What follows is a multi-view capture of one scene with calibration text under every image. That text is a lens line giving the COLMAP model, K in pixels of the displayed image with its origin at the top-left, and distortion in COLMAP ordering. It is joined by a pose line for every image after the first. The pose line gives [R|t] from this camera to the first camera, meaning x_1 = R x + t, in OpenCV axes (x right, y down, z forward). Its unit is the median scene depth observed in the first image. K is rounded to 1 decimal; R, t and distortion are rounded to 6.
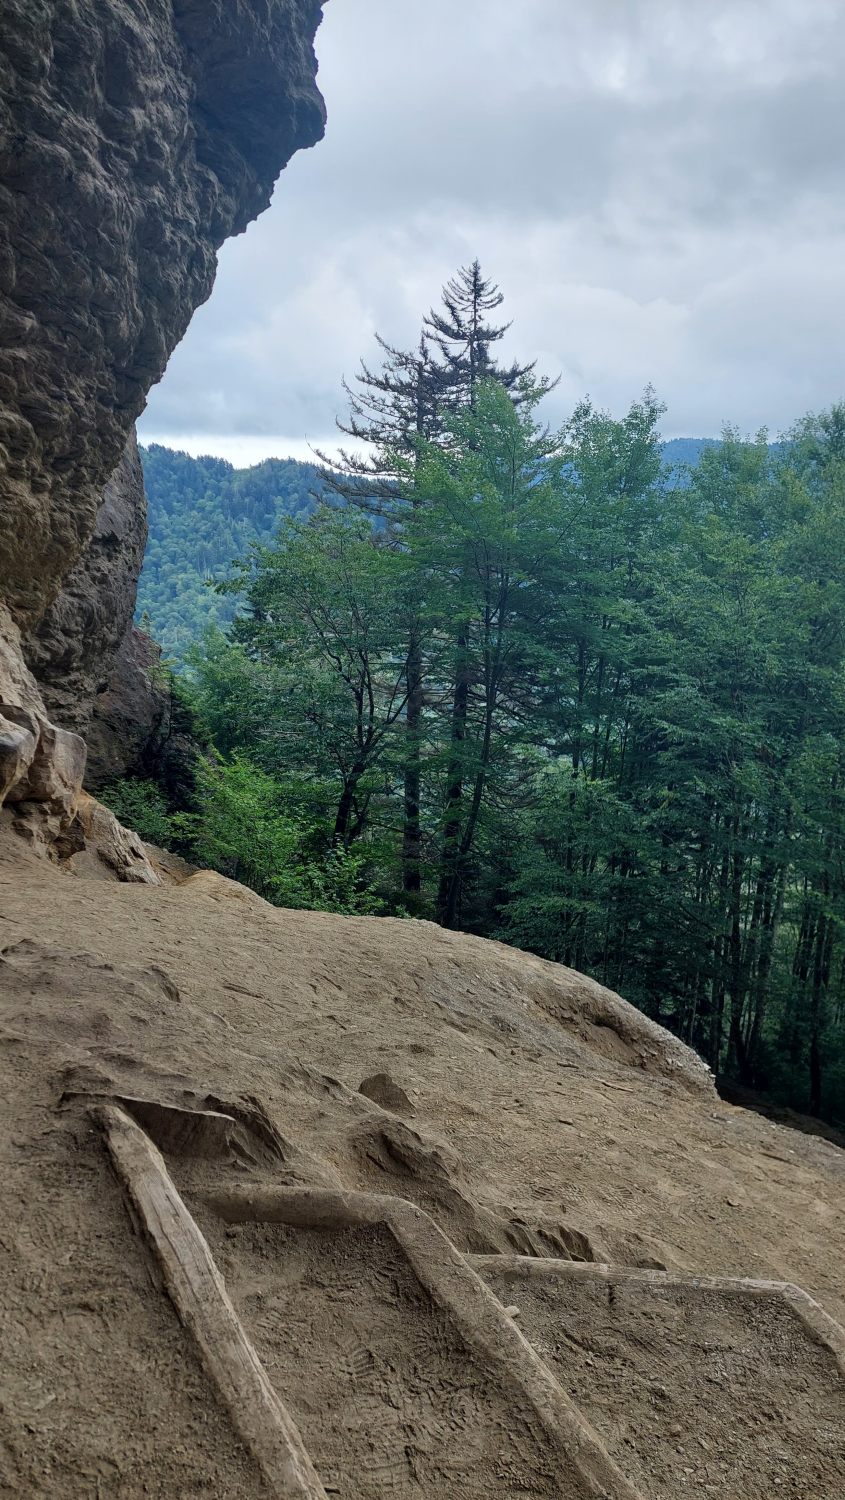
lens RADIAL K [[1080.6, 0, 442.2], [0, 1080.6, 745.3], [0, 0, 1]] dist [0.047703, -0.001229]
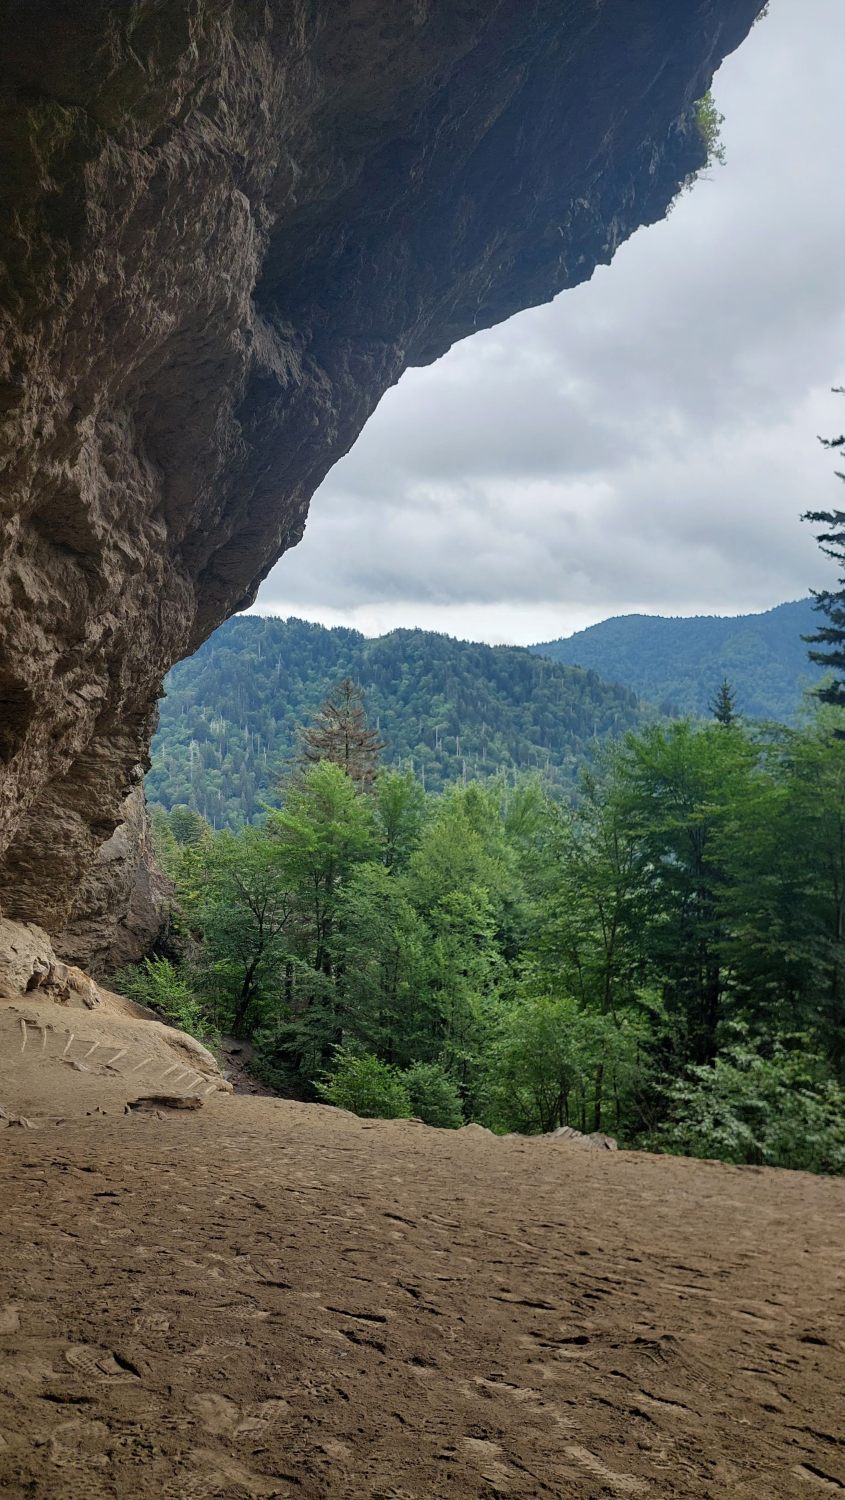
lens RADIAL K [[1080.6, 0, 442.2], [0, 1080.6, 745.3], [0, 0, 1]] dist [0.047703, -0.001229]
pose [[0.992896, -0.002238, -0.118960, 0.404431], [-0.014754, 0.989790, -0.141768, -0.072148], [0.118063, 0.142516, 0.982726, -0.753817]]
